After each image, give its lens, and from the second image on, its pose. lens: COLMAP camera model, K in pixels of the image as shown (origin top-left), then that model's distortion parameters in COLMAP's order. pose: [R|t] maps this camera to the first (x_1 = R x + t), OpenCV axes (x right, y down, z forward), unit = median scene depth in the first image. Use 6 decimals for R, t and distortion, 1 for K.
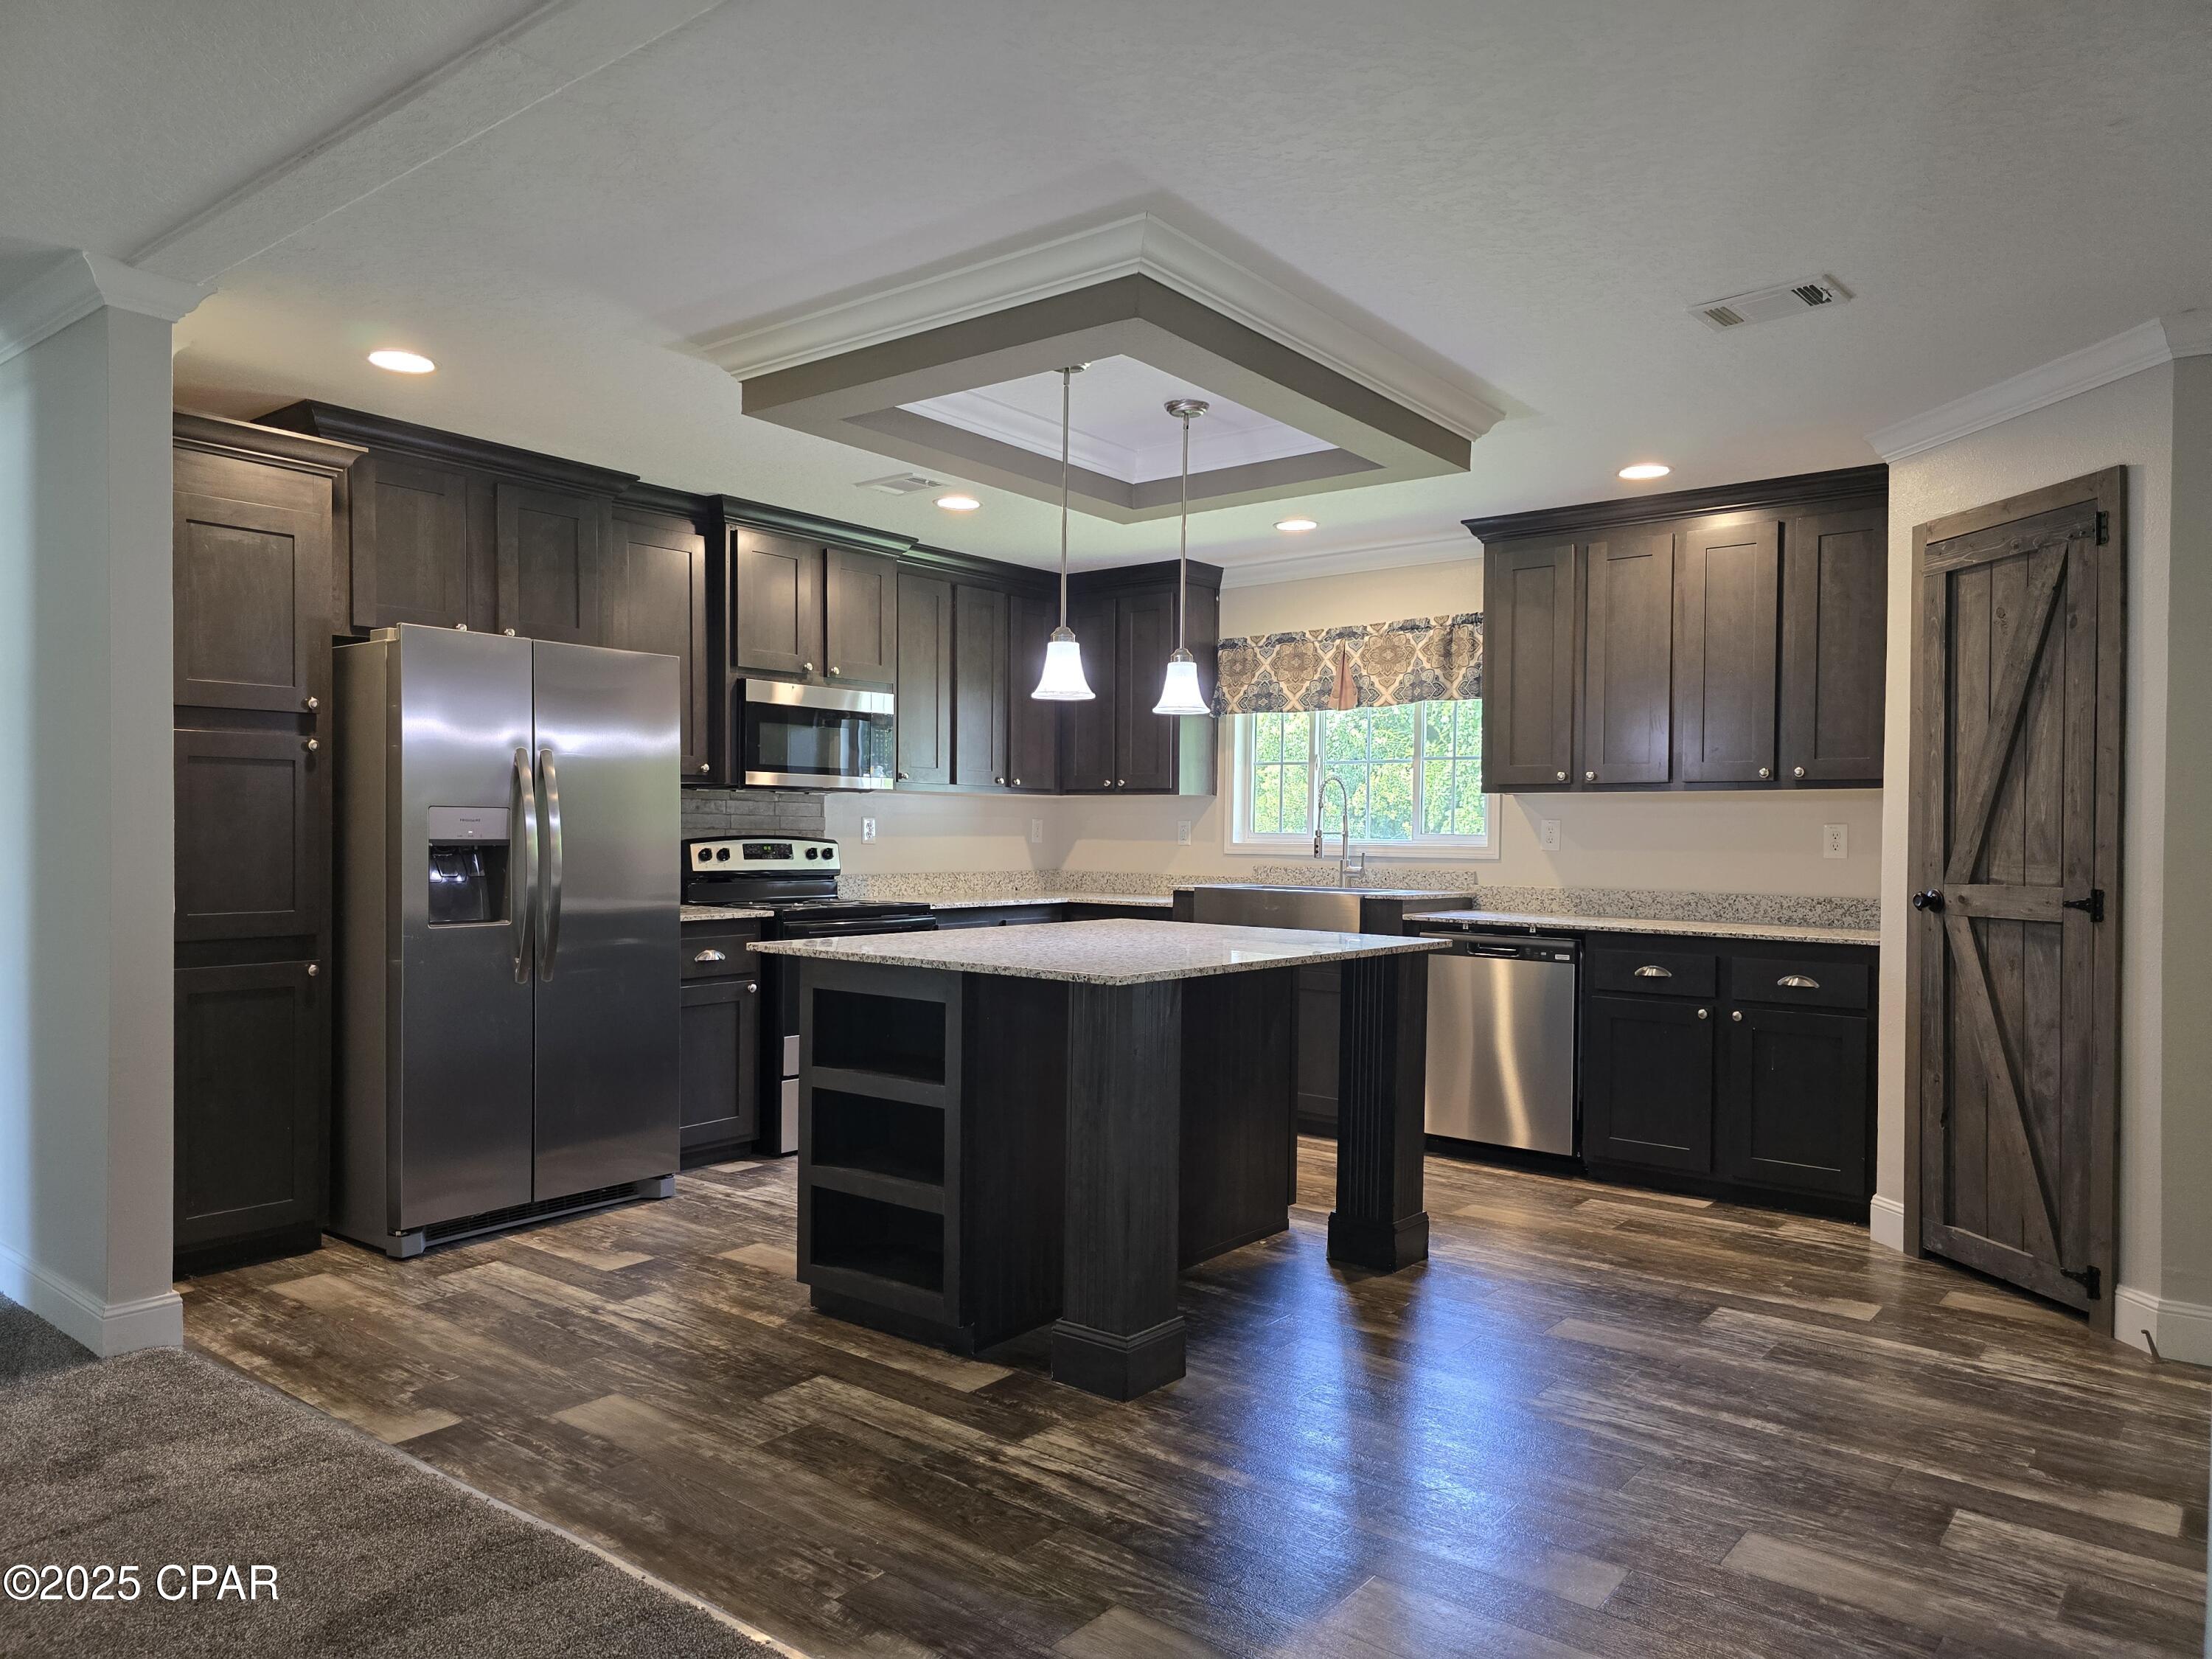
lens RADIAL K [[1490.5, 0, 1077.6], [0, 1490.5, 823.4], [0, 0, 1]] dist [0.063035, -0.054888]
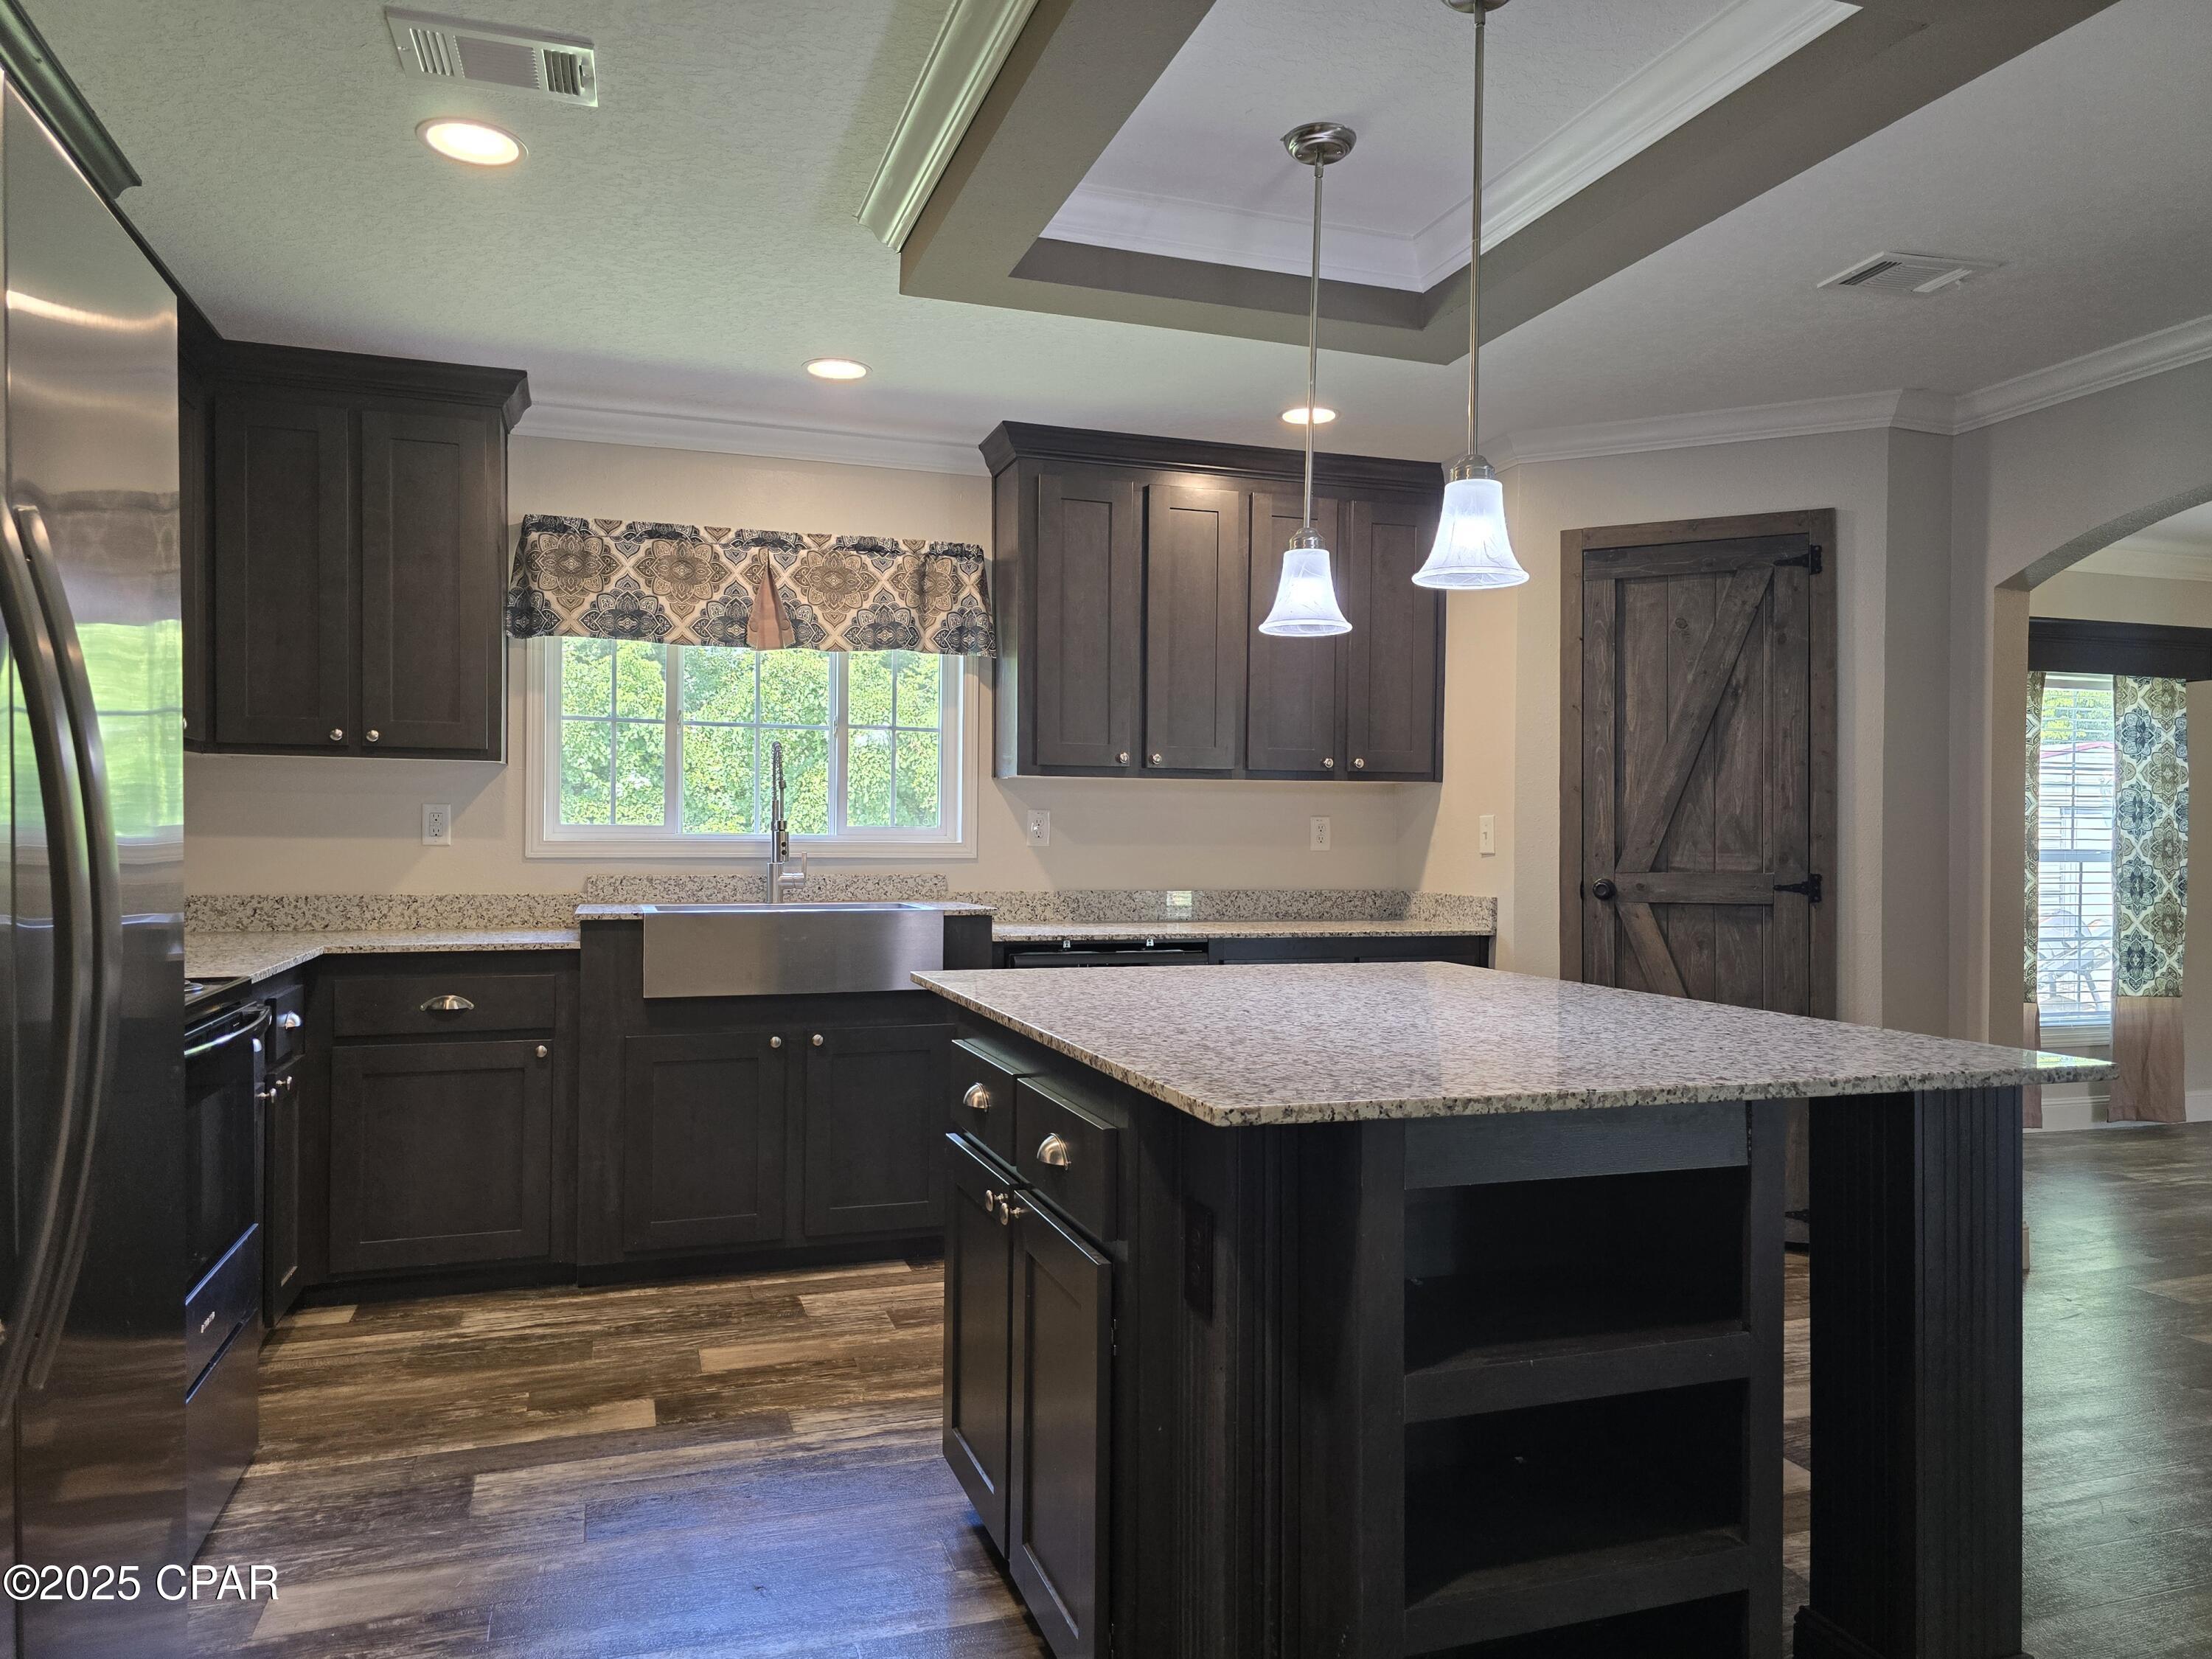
lens RADIAL K [[1490.5, 0, 1103.4], [0, 1490.5, 846.9], [0, 0, 1]] dist [0.063035, -0.054888]
pose [[0.524797, -0.012418, 0.851137, -0.367579], [-0.006057, 0.999814, 0.018322, 0.003137], [-0.851206, -0.014771, 0.524625, 0.537682]]
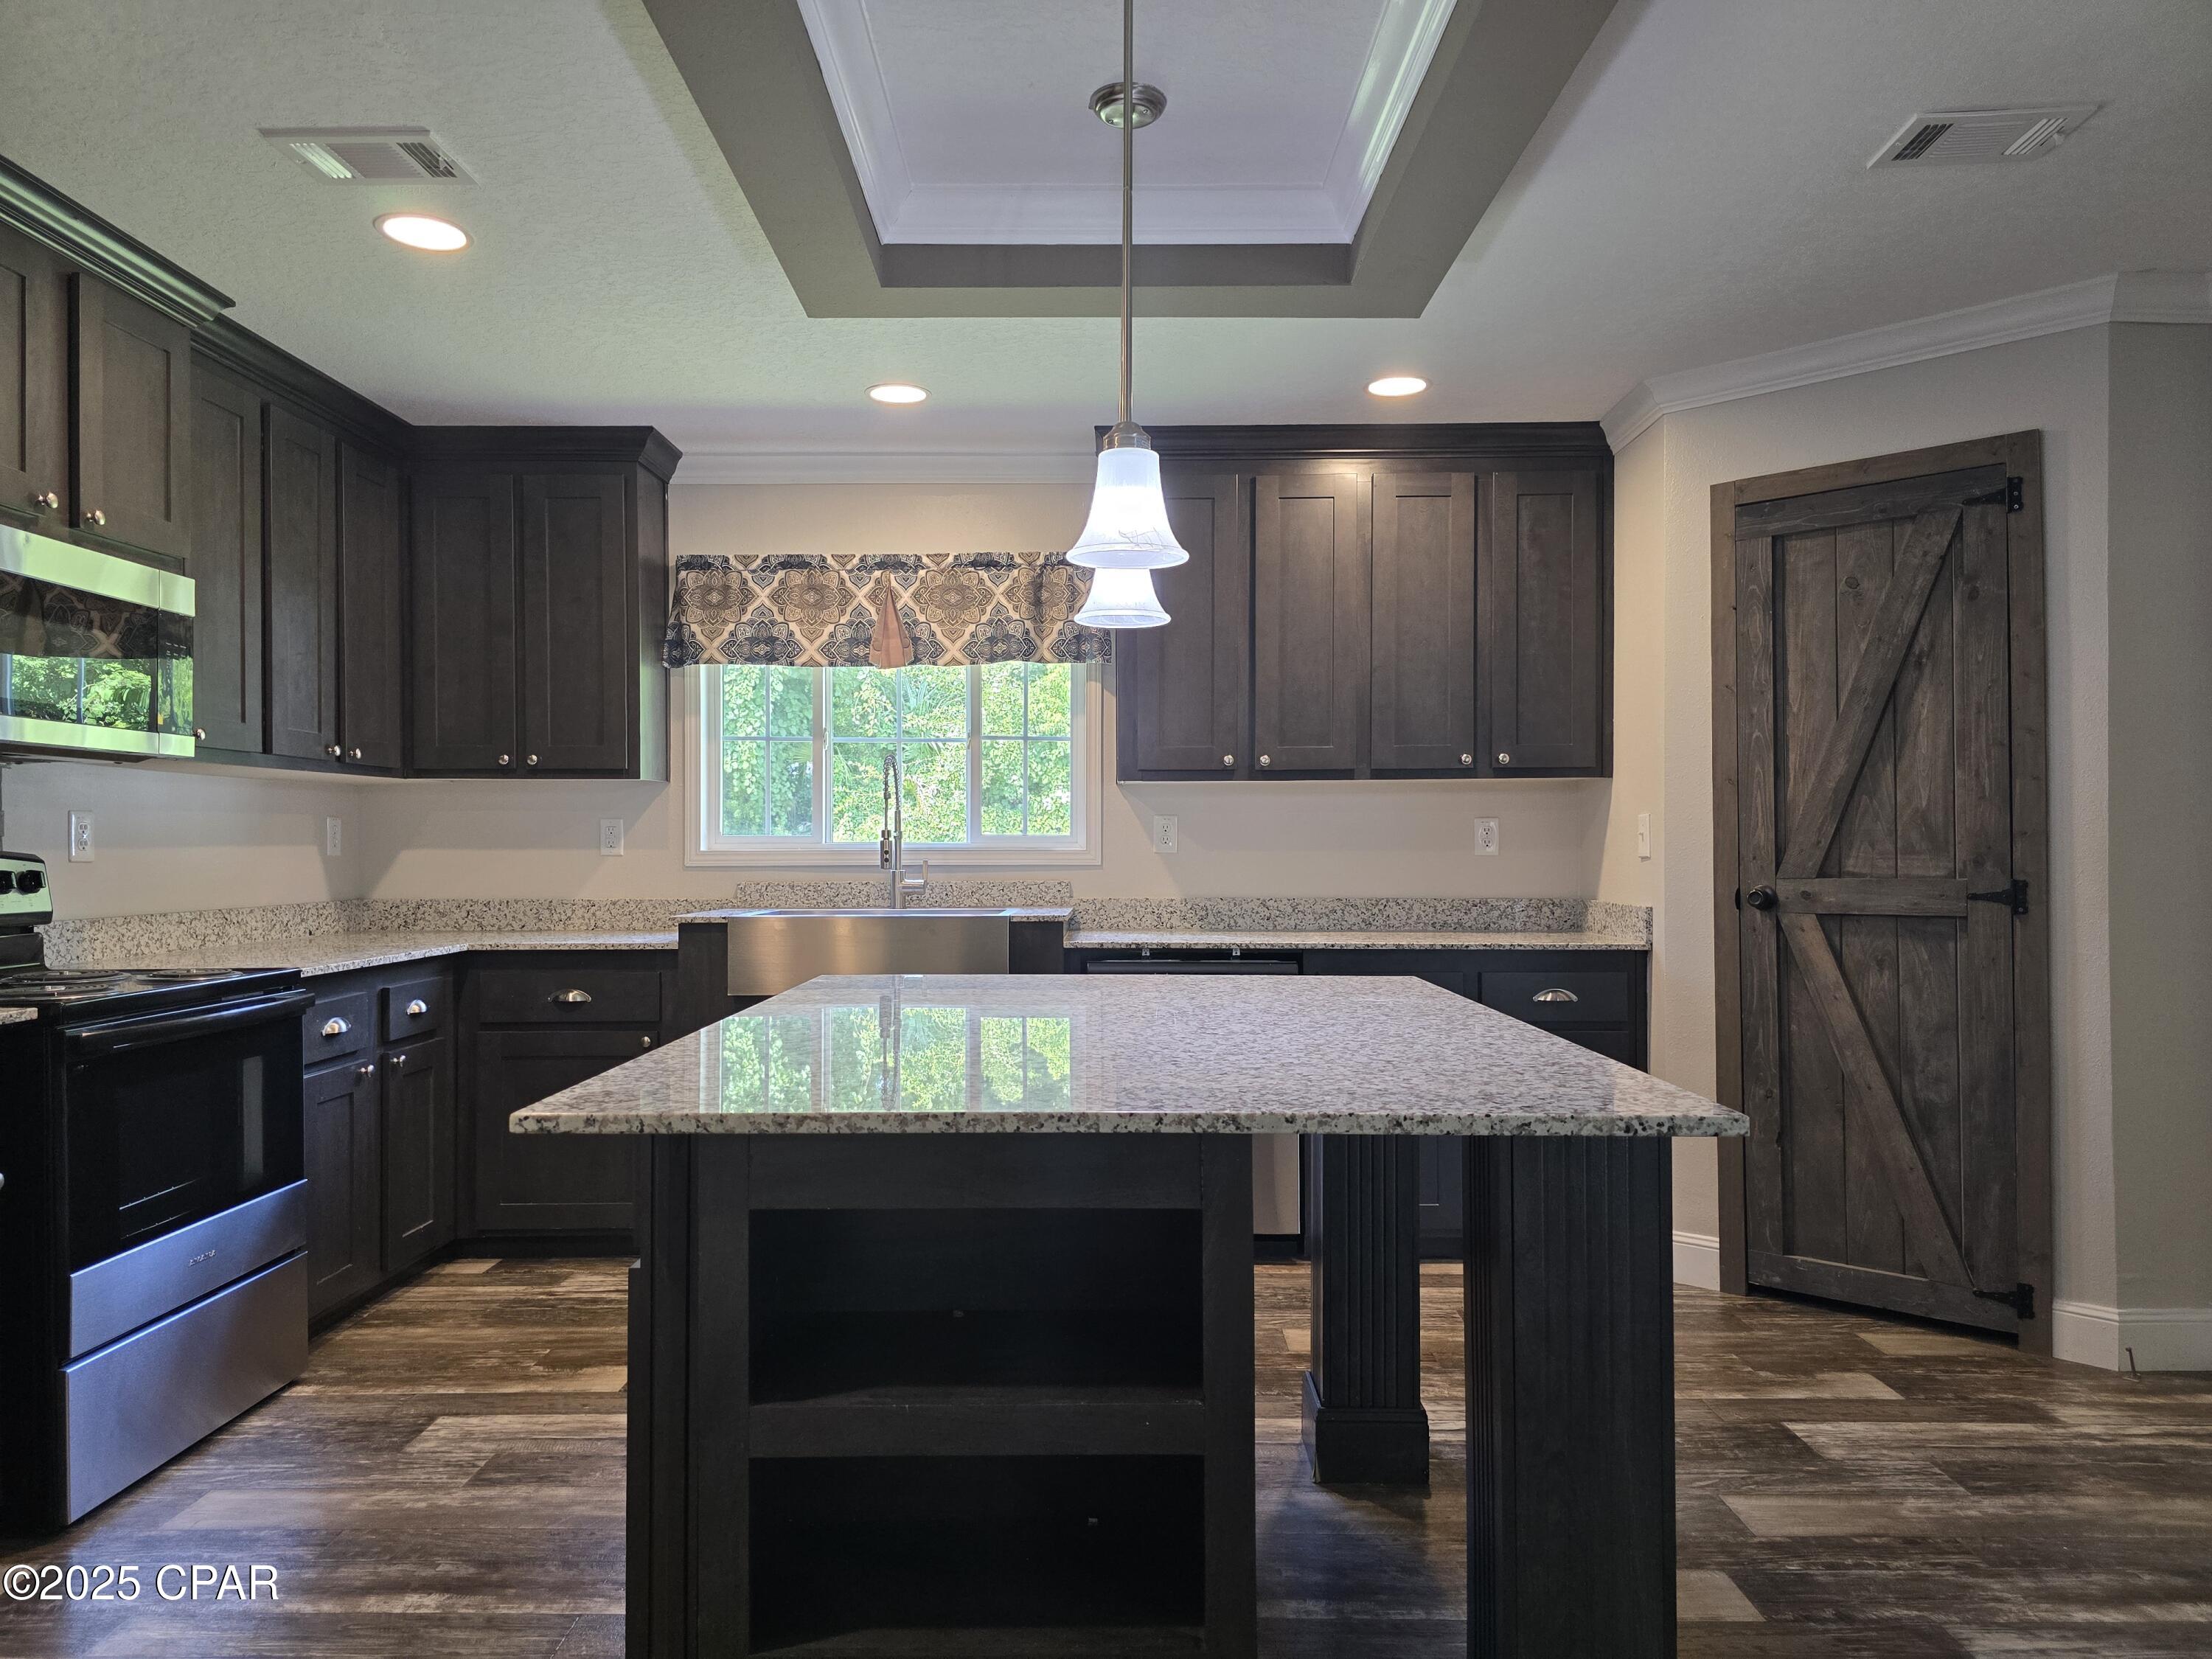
lens RADIAL K [[1490.5, 0, 1090.2], [0, 1490.5, 839.5], [0, 0, 1]] dist [0.063035, -0.054888]
pose [[0.778113, -0.009944, 0.628046, -0.225658], [0.006922, 0.999950, 0.007256, 0.004791], [-0.628087, -0.001299, 0.778142, 0.395881]]
